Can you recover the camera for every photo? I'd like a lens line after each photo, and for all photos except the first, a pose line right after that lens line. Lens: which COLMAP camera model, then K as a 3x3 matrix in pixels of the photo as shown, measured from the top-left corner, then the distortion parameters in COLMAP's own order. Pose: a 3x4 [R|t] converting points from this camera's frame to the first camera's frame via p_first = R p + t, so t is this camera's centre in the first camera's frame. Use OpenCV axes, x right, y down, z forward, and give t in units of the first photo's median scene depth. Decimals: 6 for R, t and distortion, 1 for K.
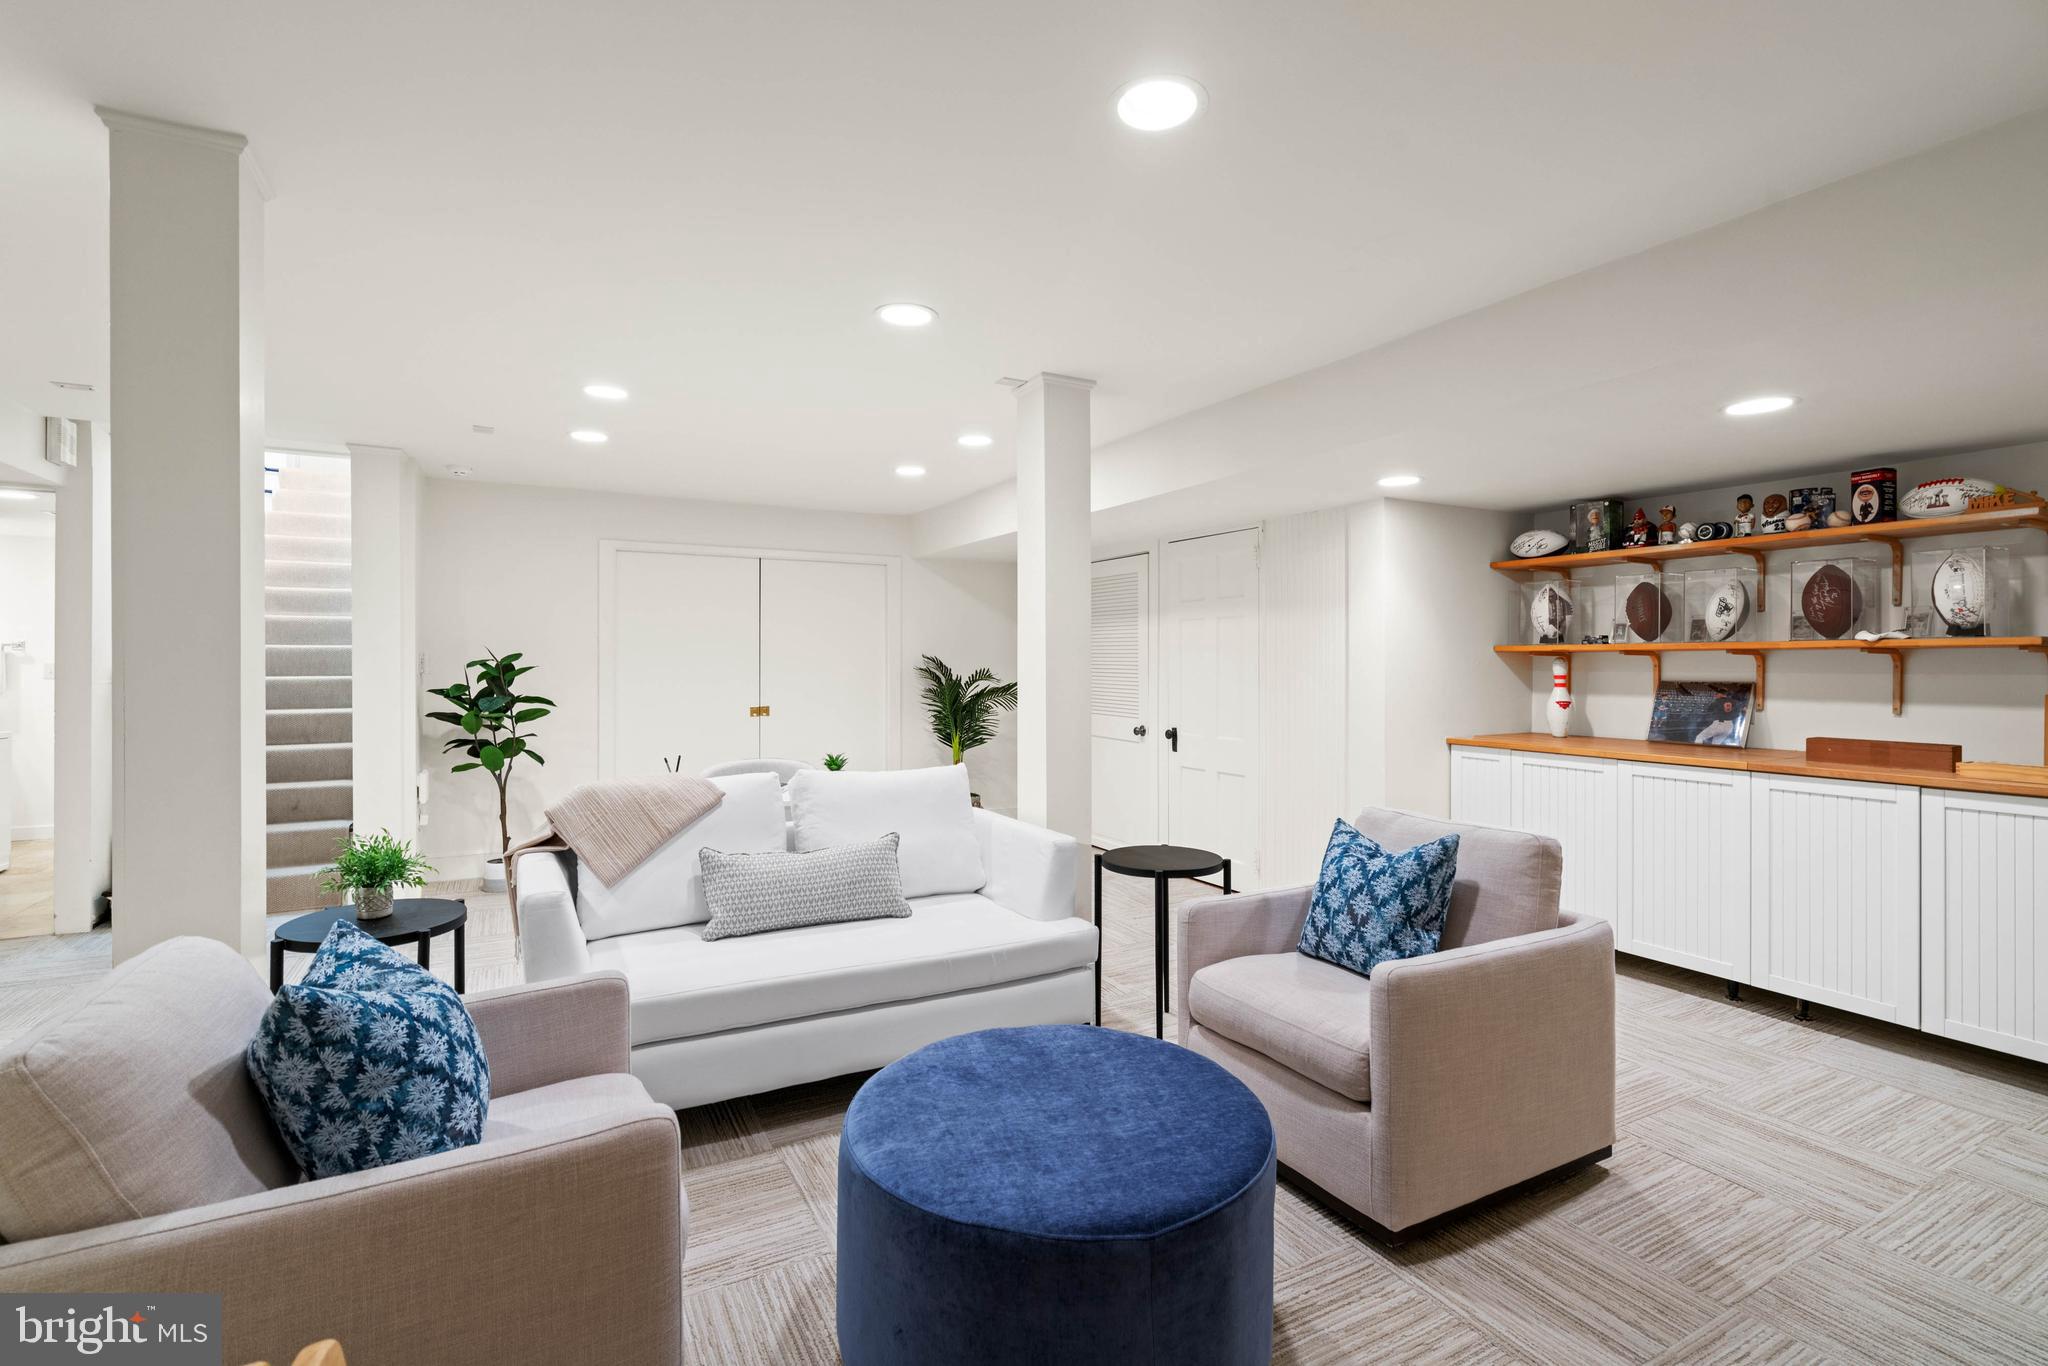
lens RADIAL K [[935.7, 0, 1030.1], [0, 935.7, 663.7], [0, 0, 1]] dist [-0.009935, 0.002431]
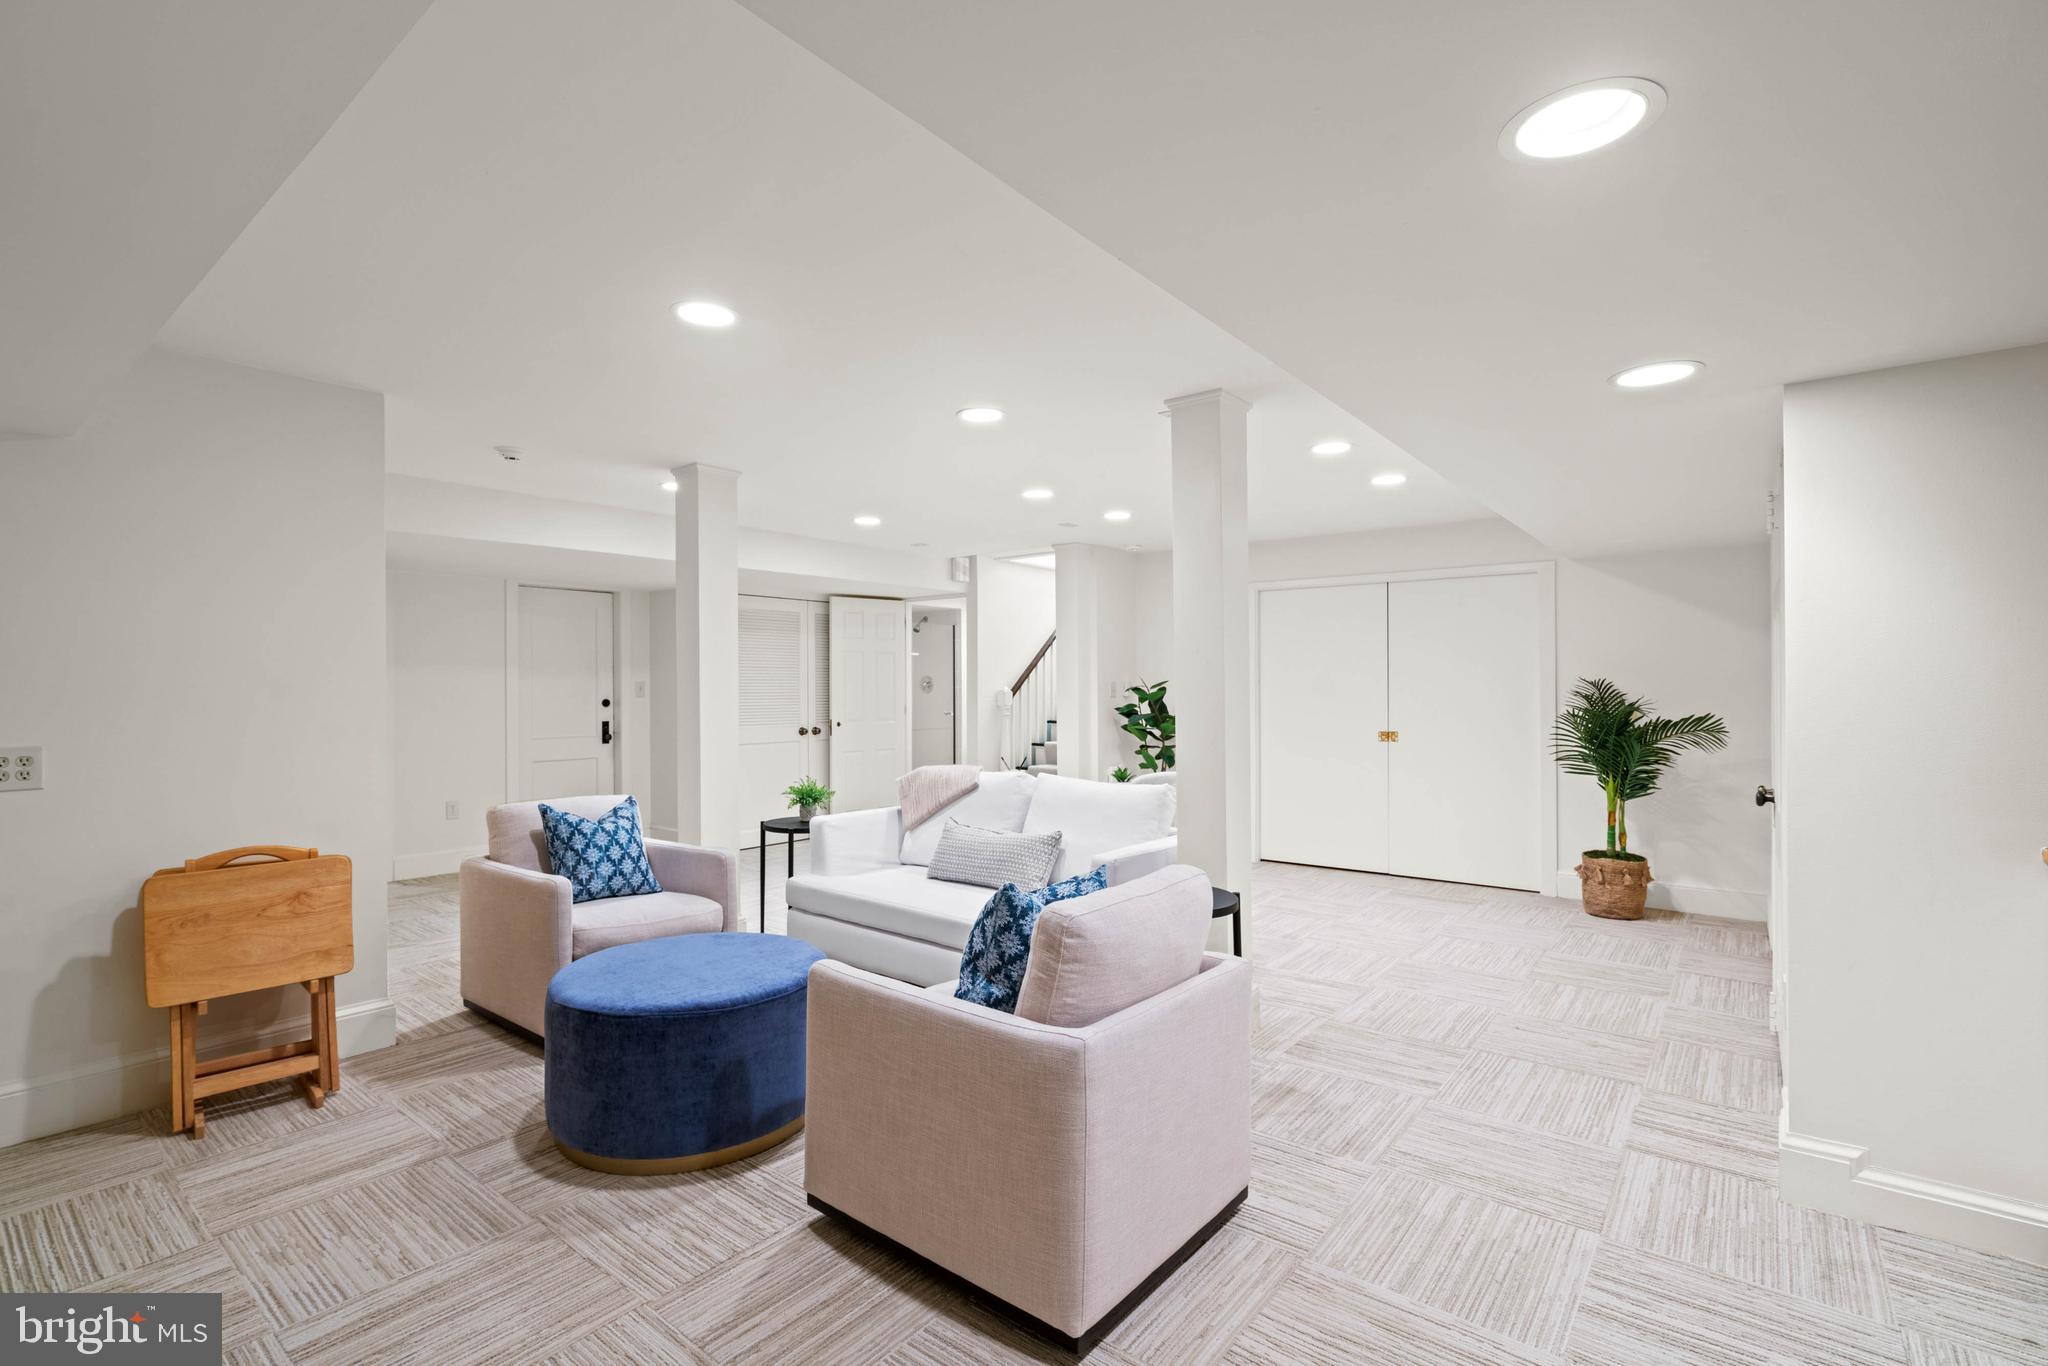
lens RADIAL K [[935.7, 0, 1019.5], [0, 935.7, 690.9], [0, 0, 1]] dist [-0.009935, 0.002431]
pose [[0.391440, 0.001216, -0.920203, 0.742175], [0.001351, 0.999997, 0.001896, -0.000154], [0.920202, -0.001985, 0.391438, 0.384419]]
